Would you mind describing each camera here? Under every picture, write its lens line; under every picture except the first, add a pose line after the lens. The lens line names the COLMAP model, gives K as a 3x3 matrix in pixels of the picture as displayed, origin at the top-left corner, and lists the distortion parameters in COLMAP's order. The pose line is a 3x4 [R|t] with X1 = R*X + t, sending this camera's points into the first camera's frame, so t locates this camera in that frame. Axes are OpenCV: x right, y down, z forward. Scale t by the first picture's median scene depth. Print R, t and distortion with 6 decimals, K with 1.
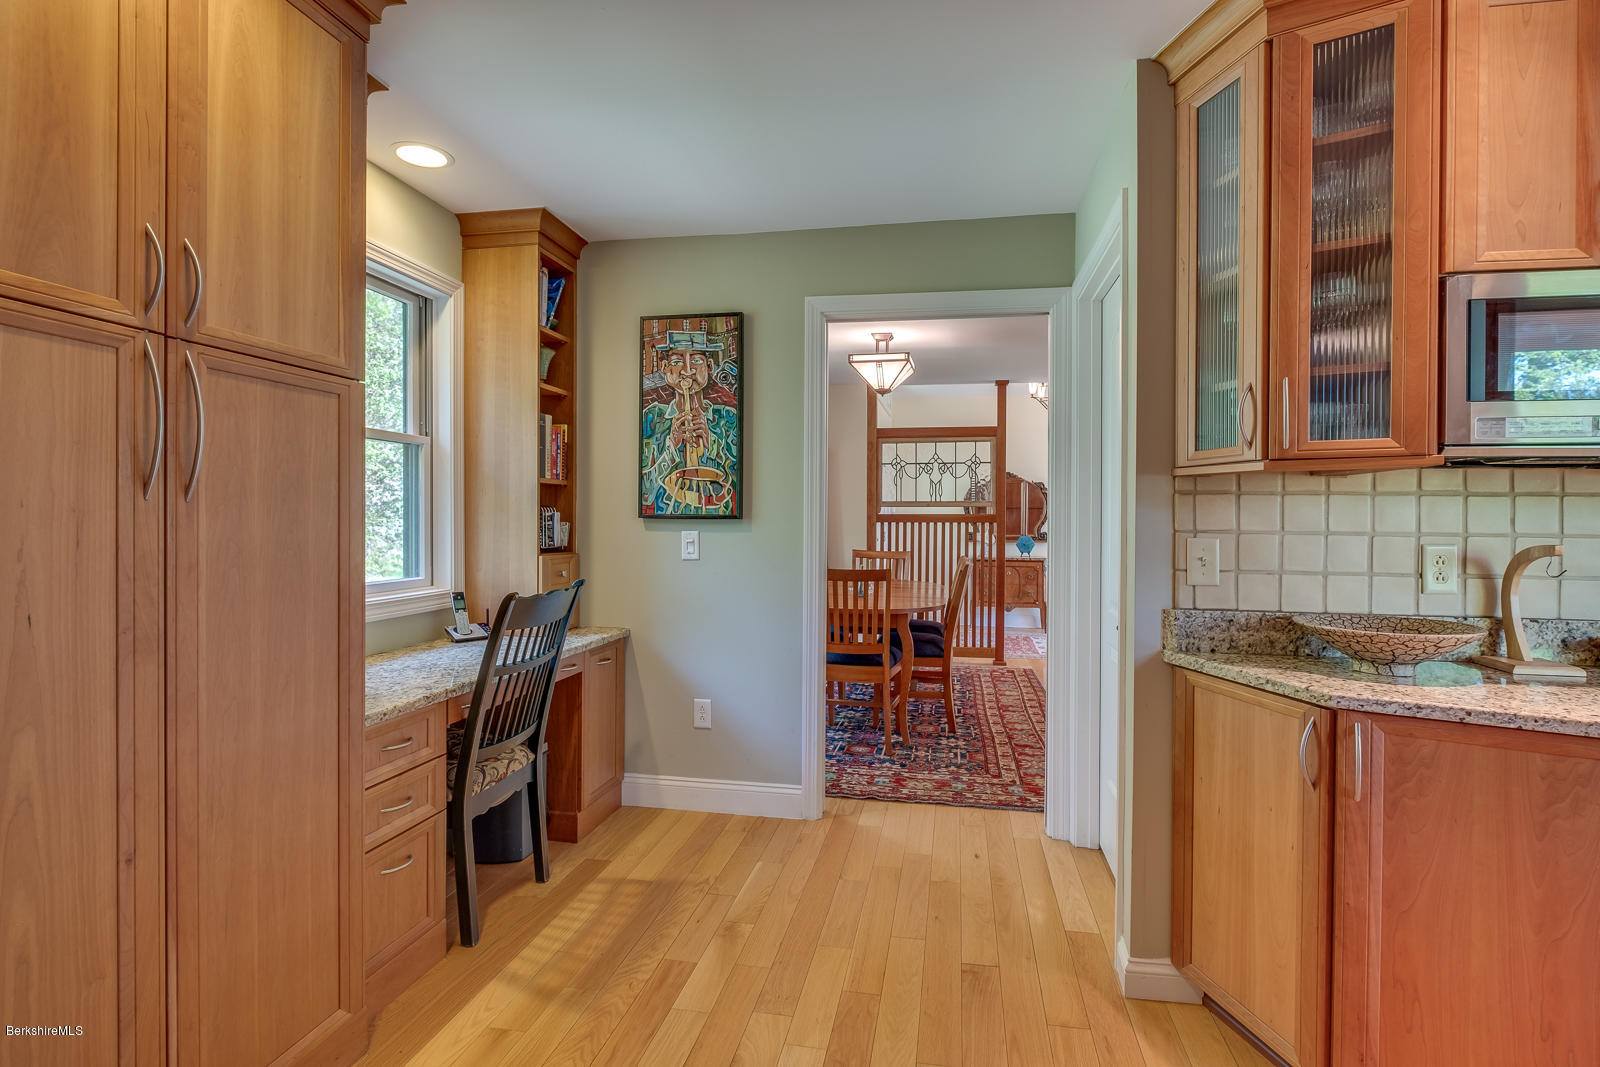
lens RADIAL K [[803.3, 0, 803.3], [0, 803.3, 525.6], [0, 0, 1]] dist [0.005240, -0.001582]
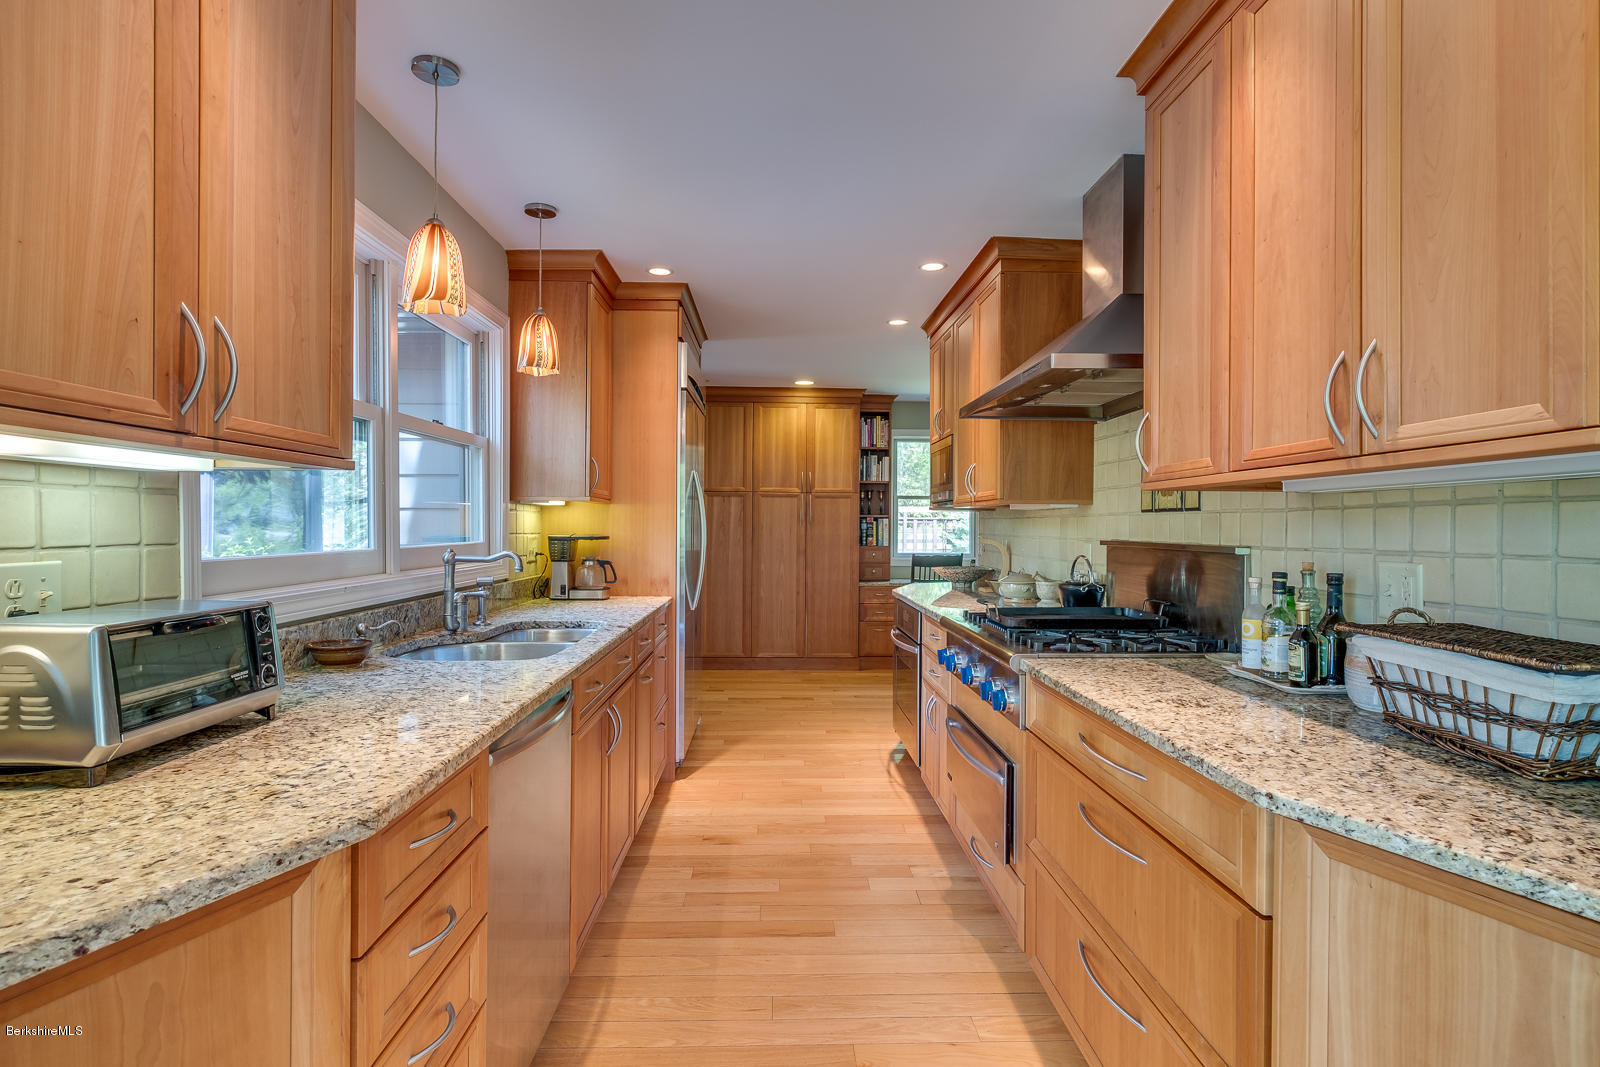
lens RADIAL K [[803.3, 0, 787.1], [0, 803.3, 524.3], [0, 0, 1]] dist [0.005240, -0.001582]
pose [[0.197346, -0.003448, -0.980328, 3.502672], [-0.007774, 0.999957, -0.005083, -0.010533], [0.980303, 0.008625, 0.197311, -0.092229]]
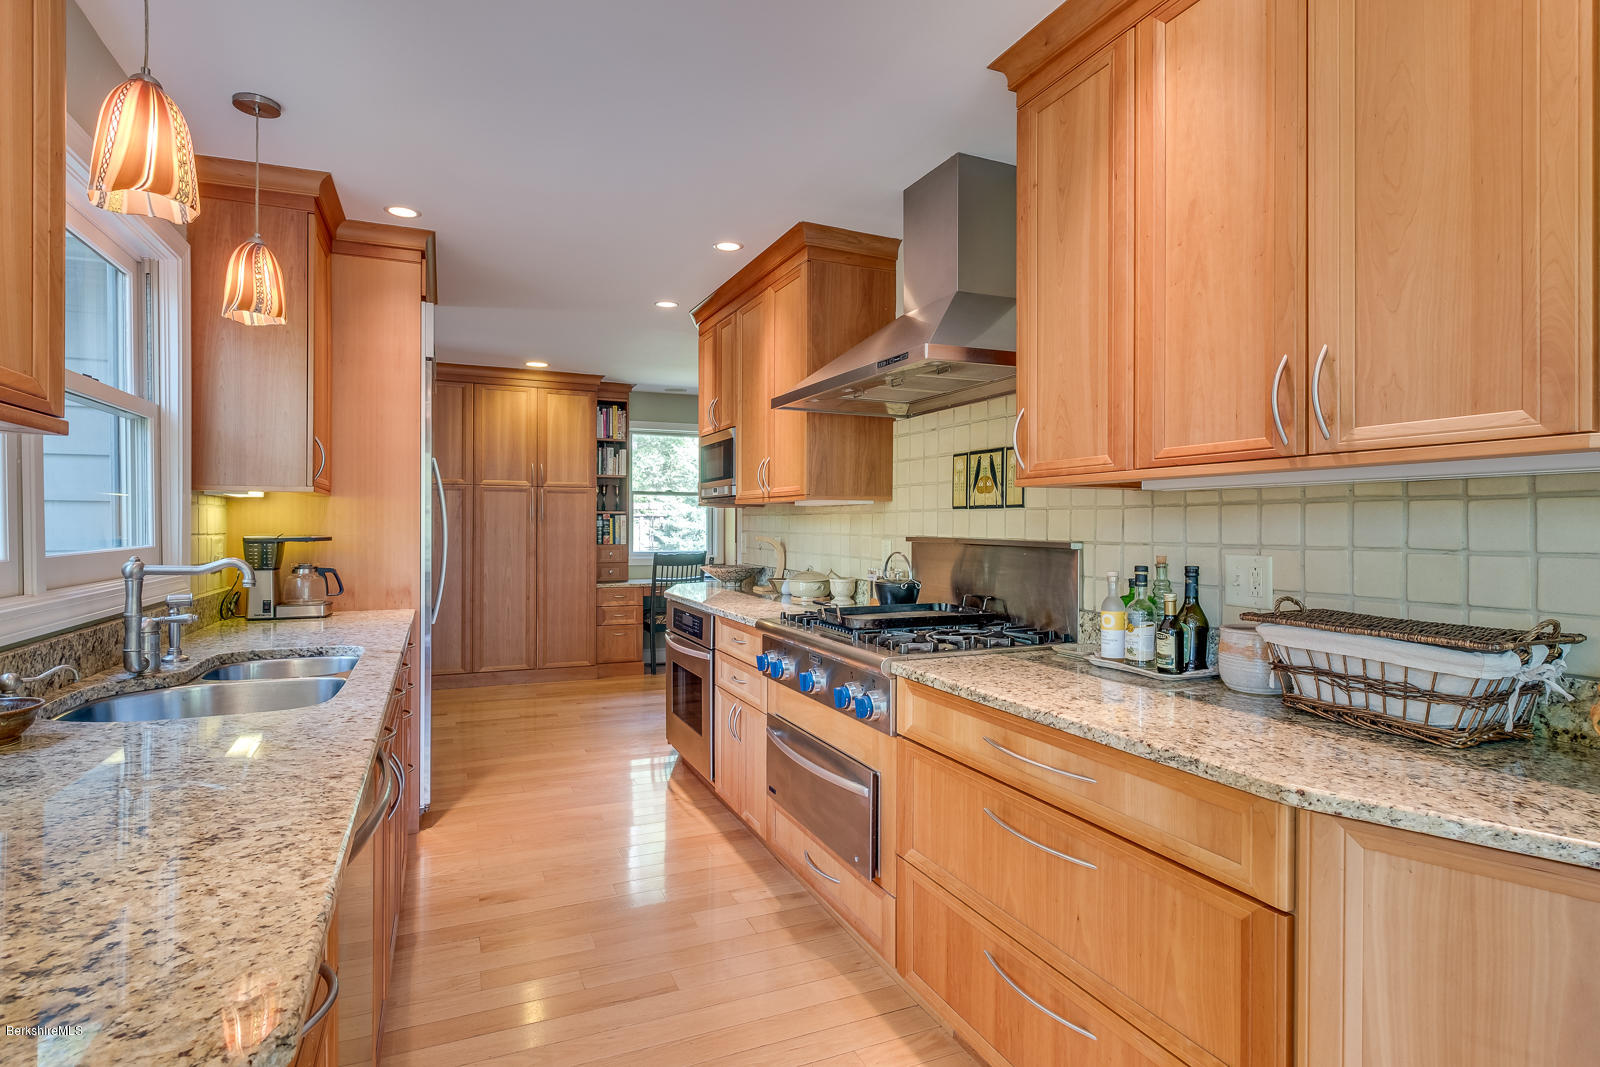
lens RADIAL K [[818.4, 0, 788.3], [0, 818.4, 525.3], [0, 0, 1]] dist [0.003685, -0.000645]
pose [[0.544229, -0.000096, -0.838937, 3.284089], [-0.003848, 0.999989, -0.002611, -0.009652], [0.838928, 0.004649, 0.544222, -0.275622]]
